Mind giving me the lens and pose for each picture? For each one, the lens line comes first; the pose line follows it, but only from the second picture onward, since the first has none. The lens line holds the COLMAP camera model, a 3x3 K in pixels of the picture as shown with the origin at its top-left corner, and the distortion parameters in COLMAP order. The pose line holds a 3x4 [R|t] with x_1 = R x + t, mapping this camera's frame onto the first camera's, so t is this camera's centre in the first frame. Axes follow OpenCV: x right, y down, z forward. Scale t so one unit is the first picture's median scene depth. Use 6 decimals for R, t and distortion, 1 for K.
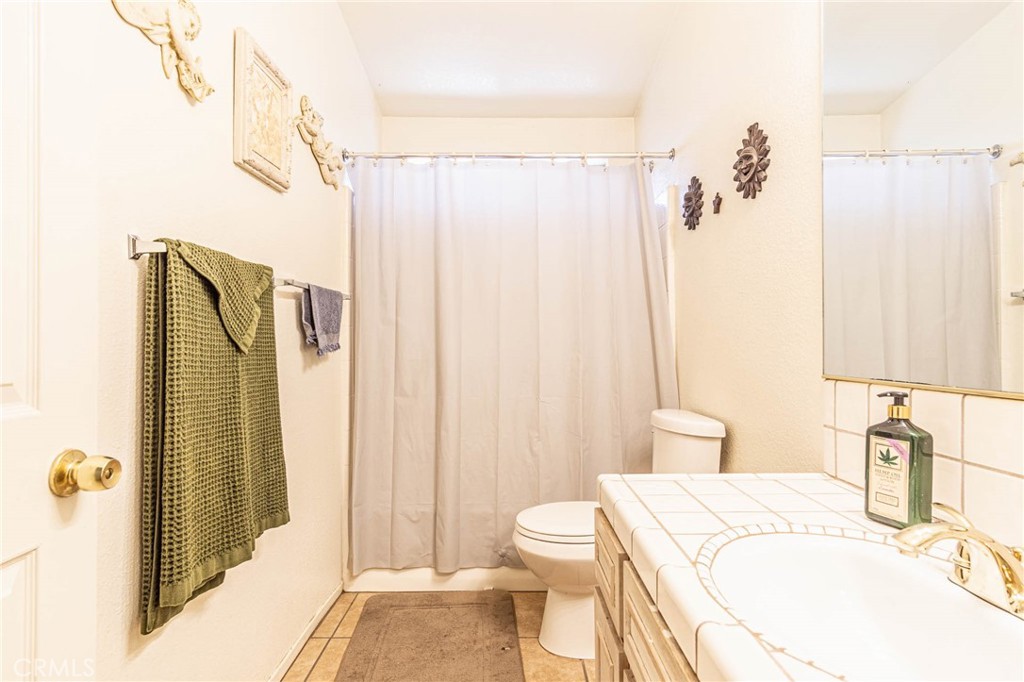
lens RADIAL K [[540.1, 0, 512.9], [0, 540.1, 334.2], [0, 0, 1]] dist [0.003310, 0.000422]
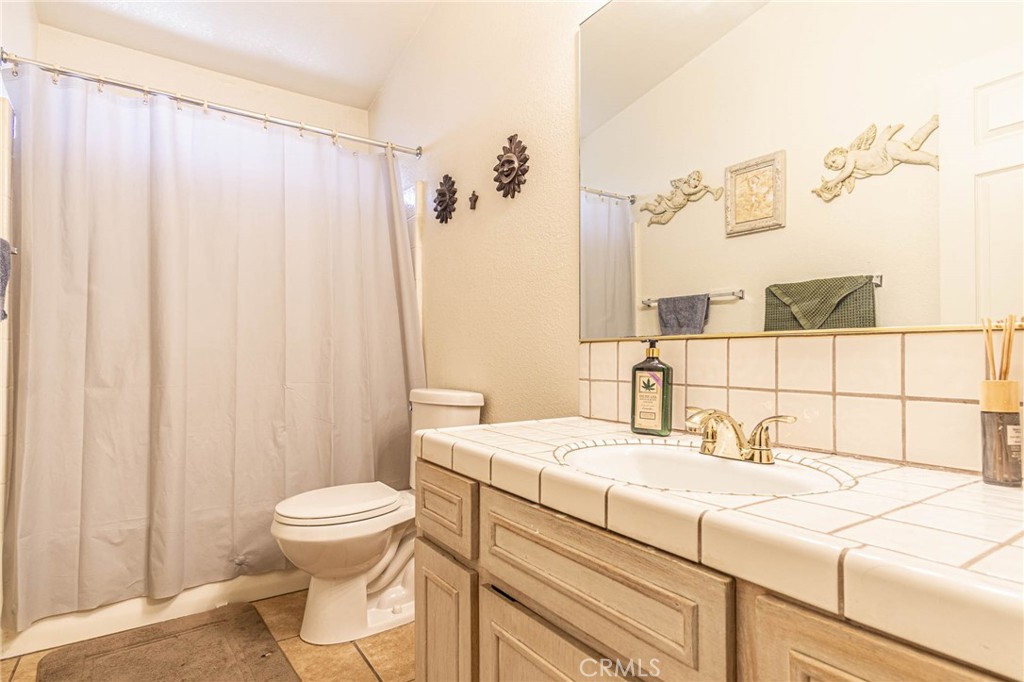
lens RADIAL K [[542.1, 0, 512.0], [0, 542.1, 341.0], [0, 0, 1]] dist [0.006288, 0.002152]
pose [[0.834221, 0.016862, 0.551172, -0.155388], [-0.010566, 0.999838, -0.014596, 0.059664], [-0.551329, 0.006353, 0.834264, 0.015776]]
